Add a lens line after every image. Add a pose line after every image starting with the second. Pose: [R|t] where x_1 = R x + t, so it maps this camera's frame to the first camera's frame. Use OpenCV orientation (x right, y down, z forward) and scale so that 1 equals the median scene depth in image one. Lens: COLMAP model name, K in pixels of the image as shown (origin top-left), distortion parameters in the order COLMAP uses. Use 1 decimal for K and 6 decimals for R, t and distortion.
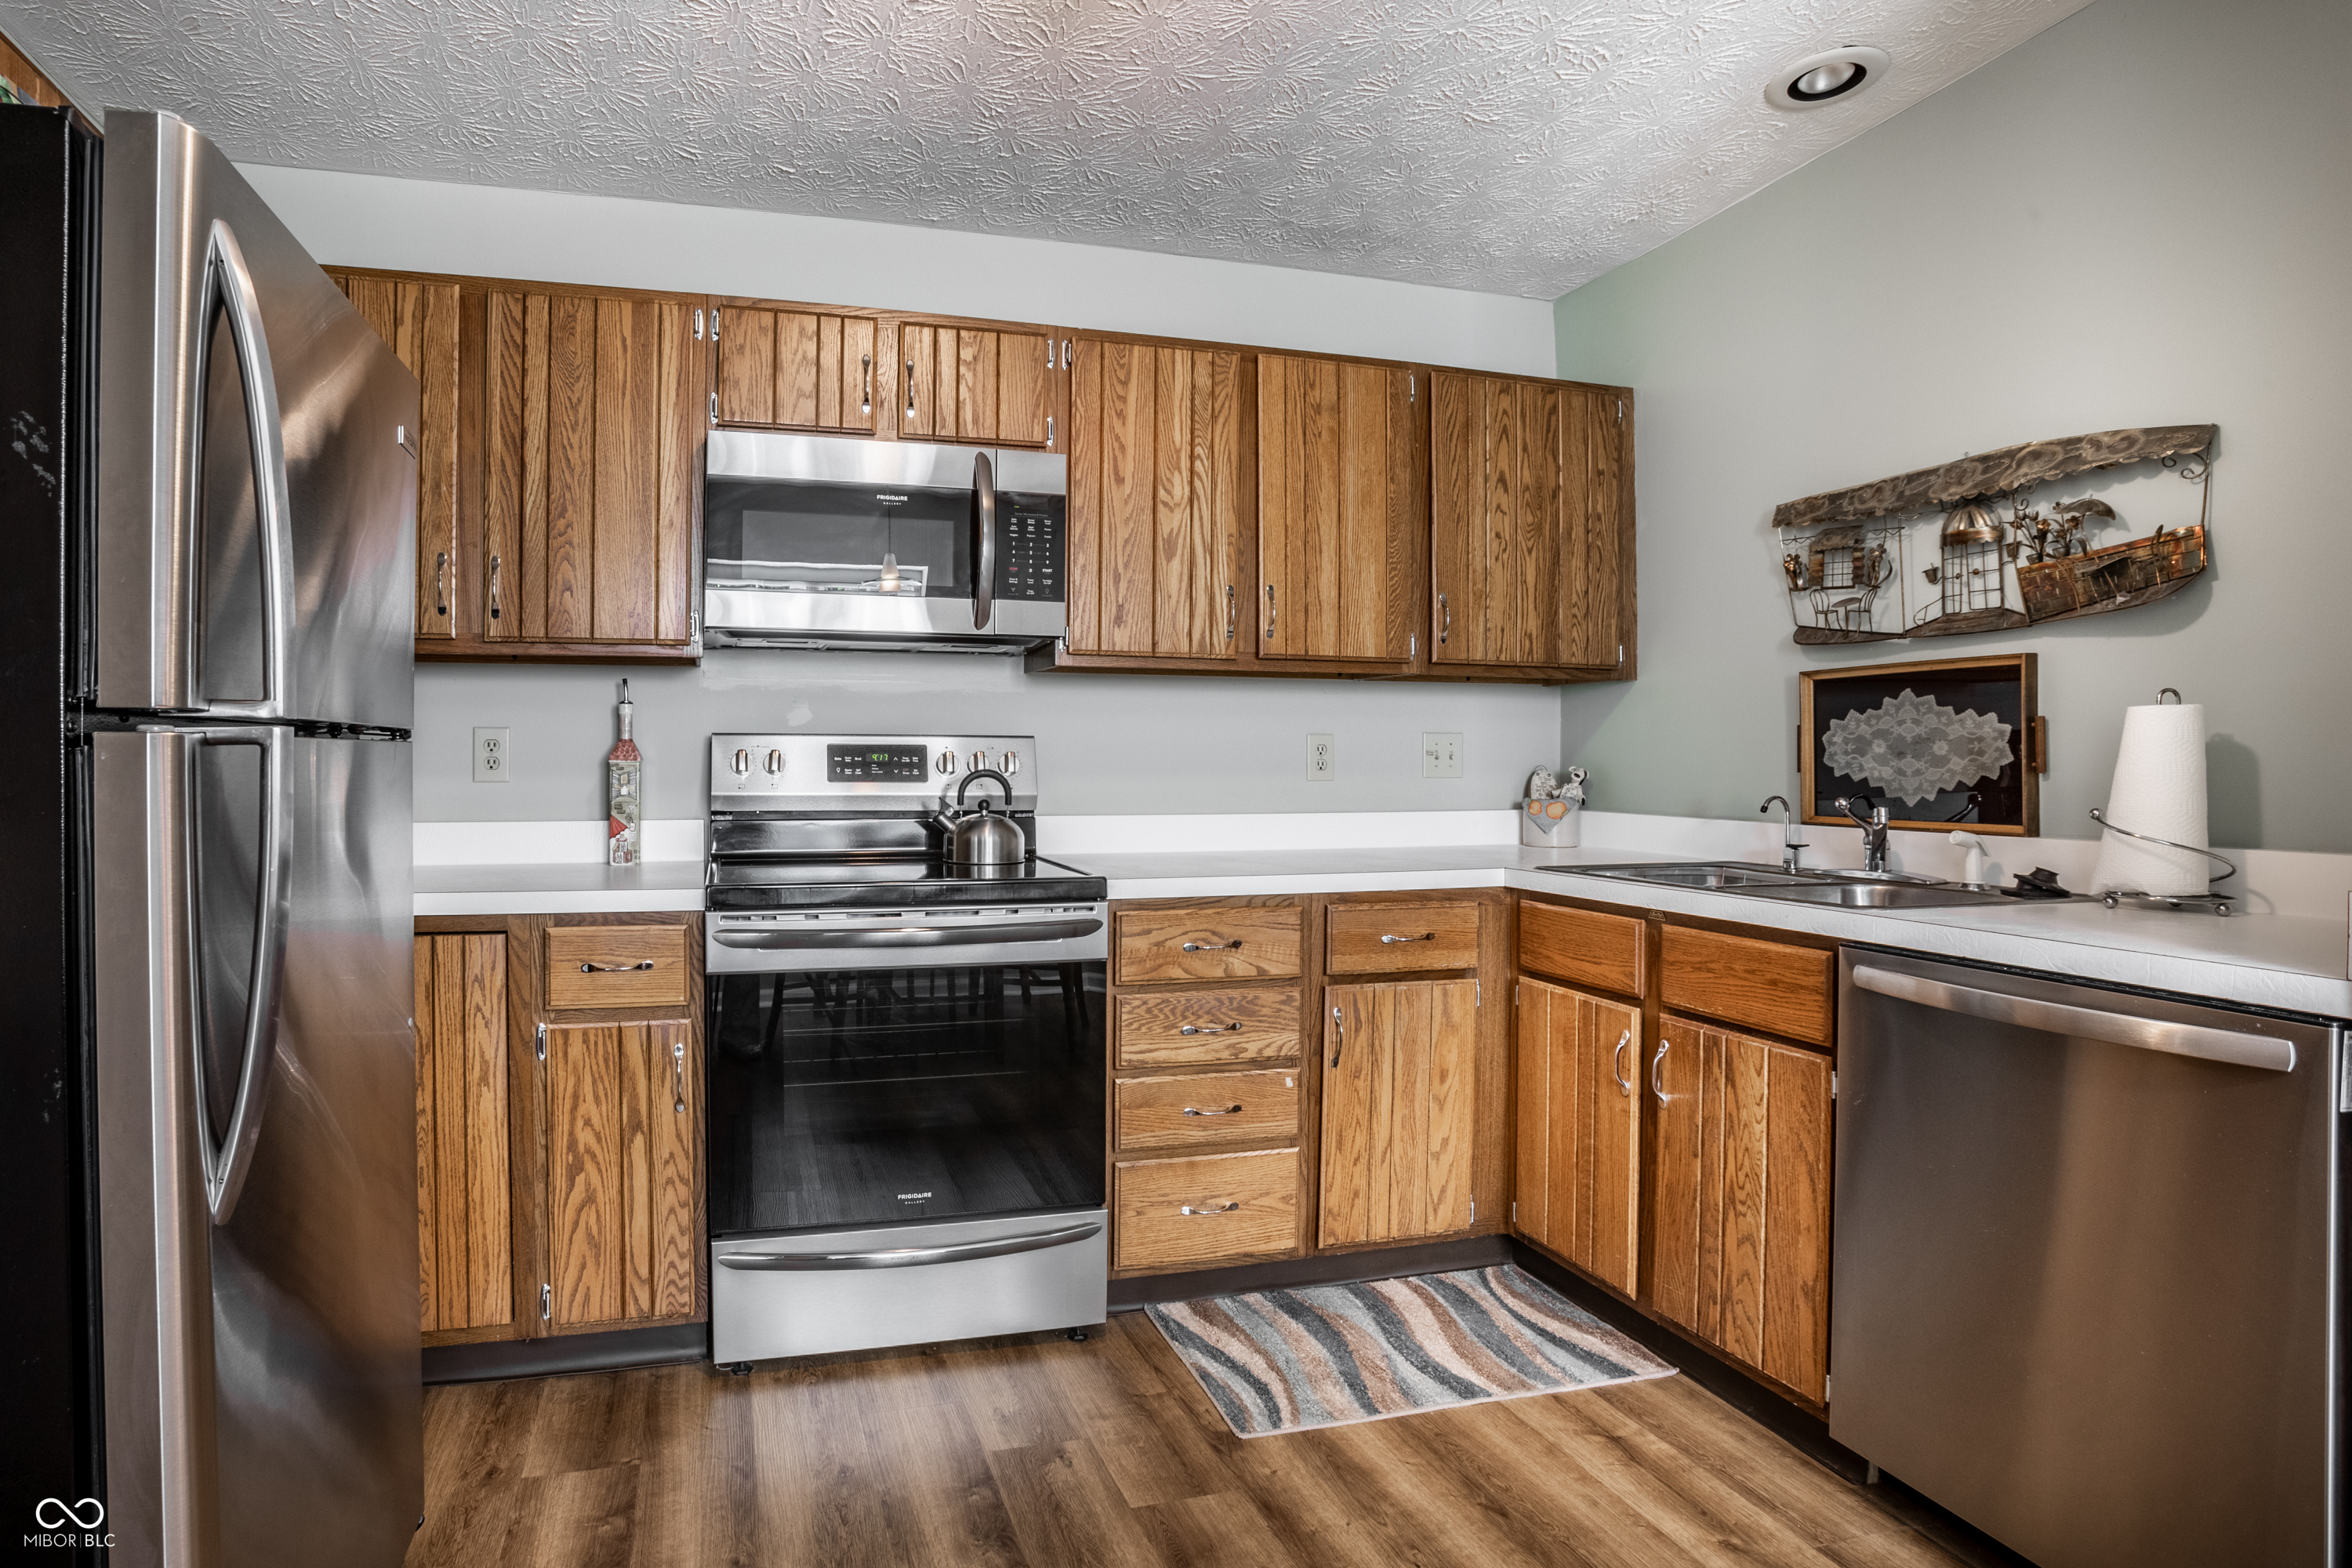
lens RADIAL K [[1249.5, 0, 1029.3], [0, 1249.5, 772.5], [0, 0, 1]] dist [-0.065880, 0.022313]
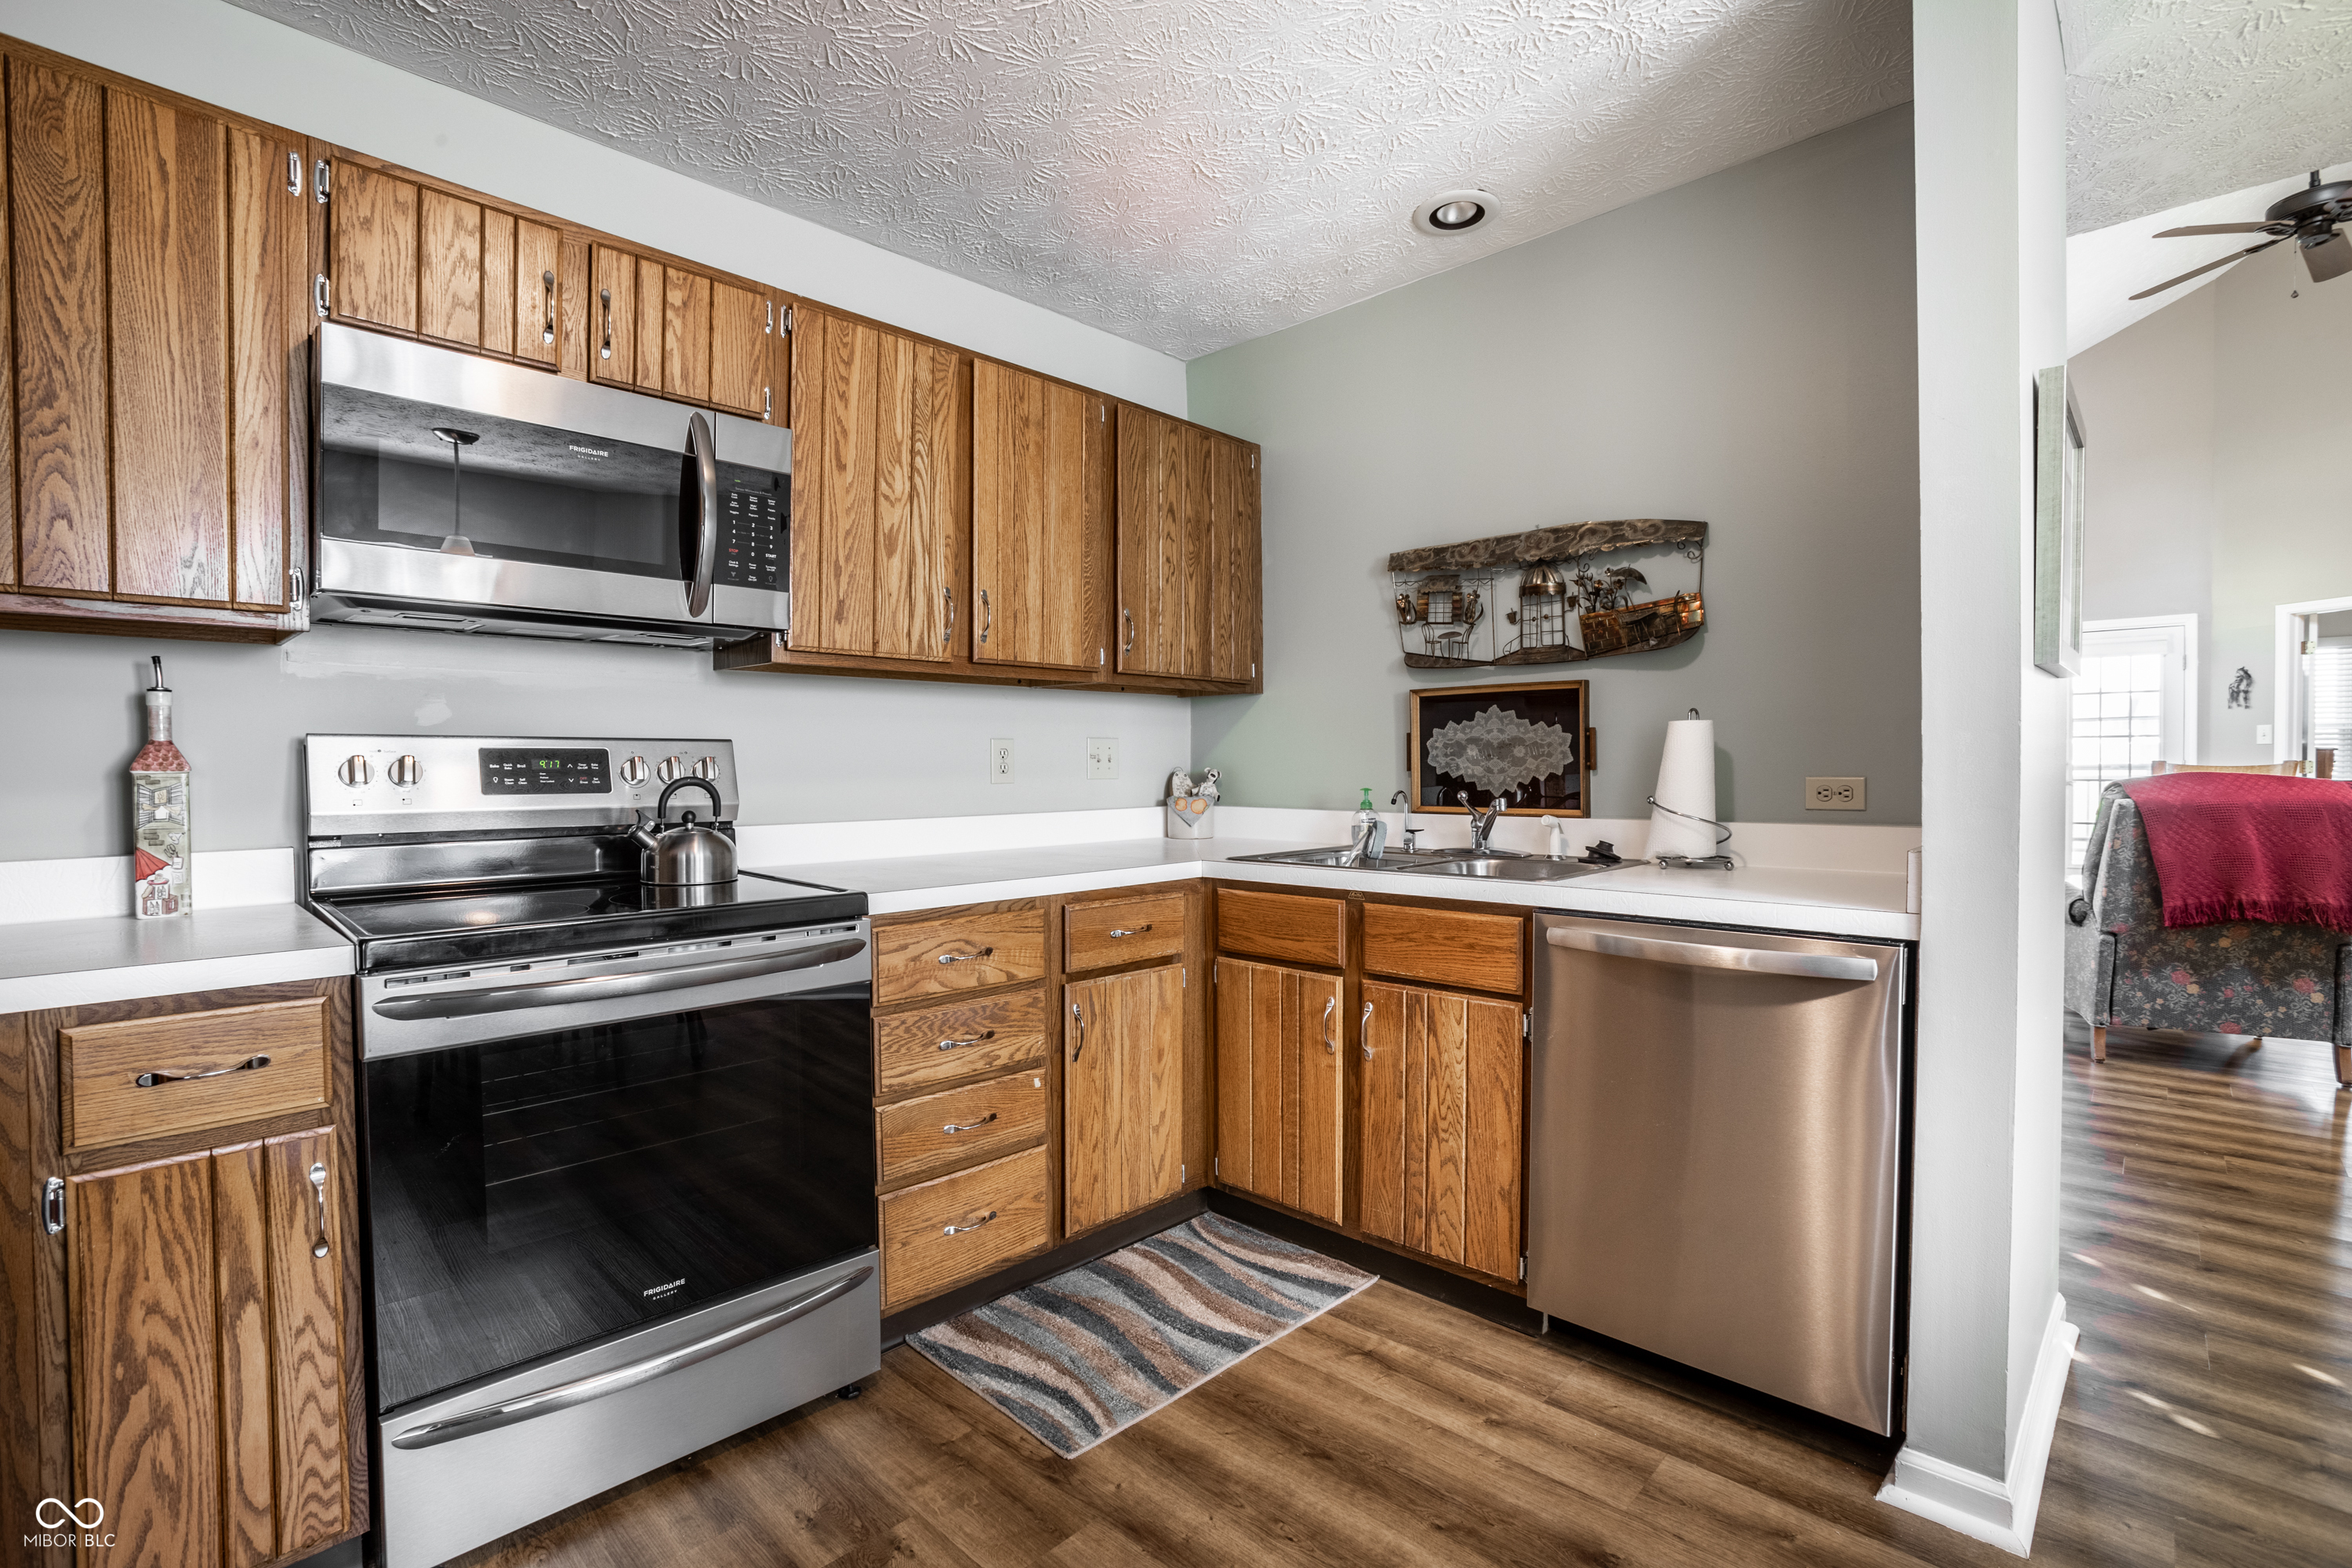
lens RADIAL K [[1087.5, 0, 1183.0], [0, 1087.5, 785.8], [0, 0, 1]] dist [-0.064920, 0.024440]
pose [[0.848362, -0.016826, 0.529149, -0.156508], [0.010665, 0.999835, 0.014694, -0.003990], [-0.529309, -0.006822, 0.848401, 0.195688]]
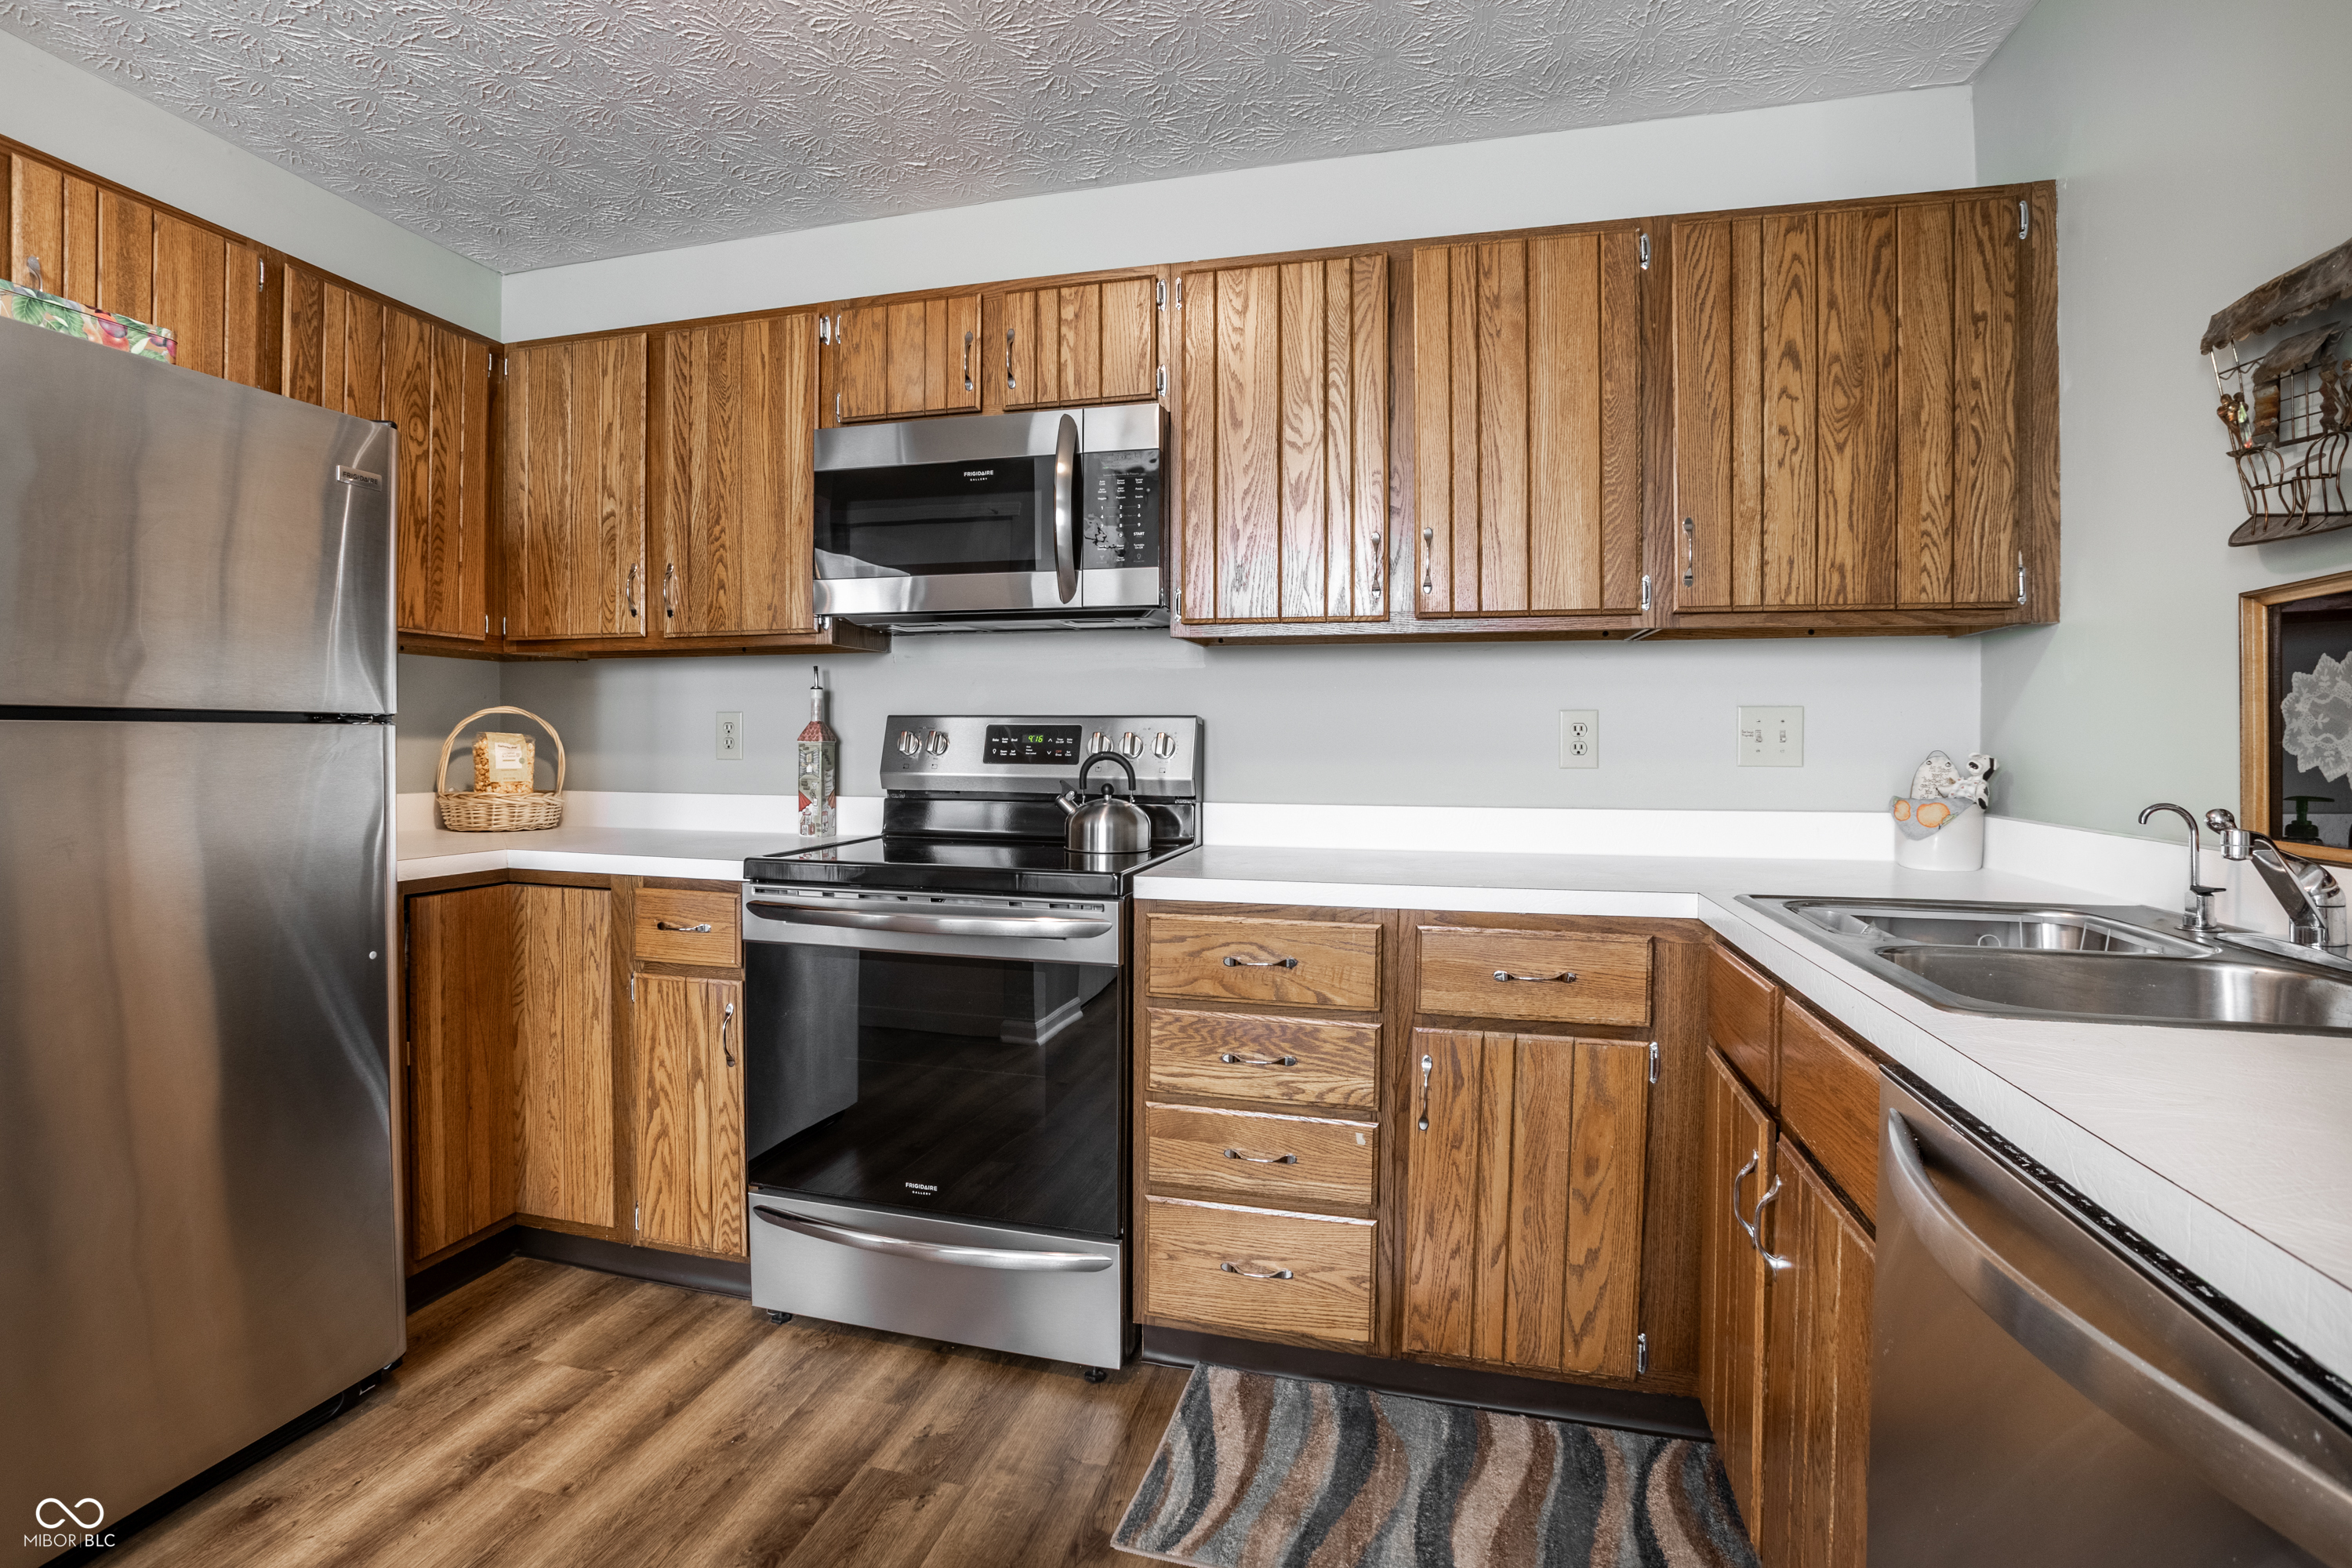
lens RADIAL K [[1193.6, 0, 1106.0], [0, 1193.6, 757.2], [0, 0, 1]] dist [-0.062275, 0.020945]
pose [[0.855087, 0.008725, -0.518412, 0.477555], [-0.007705, 0.999962, 0.004120, -0.001779], [0.518428, 0.000472, 0.855121, 0.258961]]
